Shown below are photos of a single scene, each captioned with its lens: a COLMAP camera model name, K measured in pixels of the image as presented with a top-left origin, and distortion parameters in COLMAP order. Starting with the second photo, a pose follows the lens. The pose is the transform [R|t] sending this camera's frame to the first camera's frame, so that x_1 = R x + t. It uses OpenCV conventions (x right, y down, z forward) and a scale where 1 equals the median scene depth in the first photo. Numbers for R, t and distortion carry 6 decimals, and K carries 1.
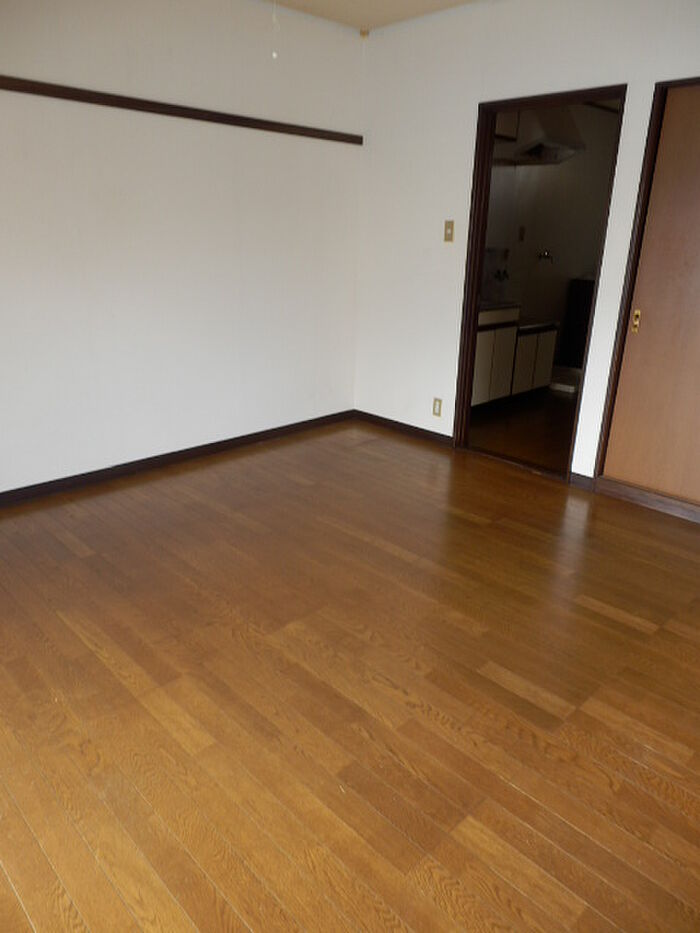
lens RADIAL K [[652.5, 0, 350.0], [0, 652.5, 466.5], [0, 0, 1]] dist [0.002057, -0.005066]
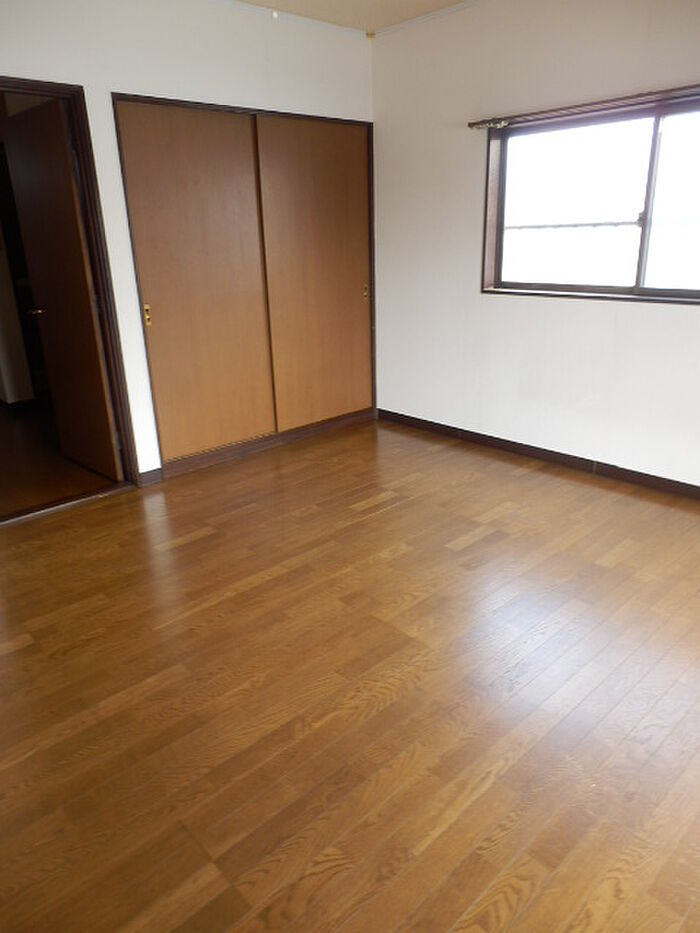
lens RADIAL K [[652.5, 0, 350.0], [0, 652.5, 466.5], [0, 0, 1]] dist [0.002057, -0.005066]
pose [[0.022219, -0.361514, 0.932102, -0.628647], [0.368657, 0.869593, 0.328482, -0.227961], [-0.929300, 0.336328, 0.152596, 0.587105]]
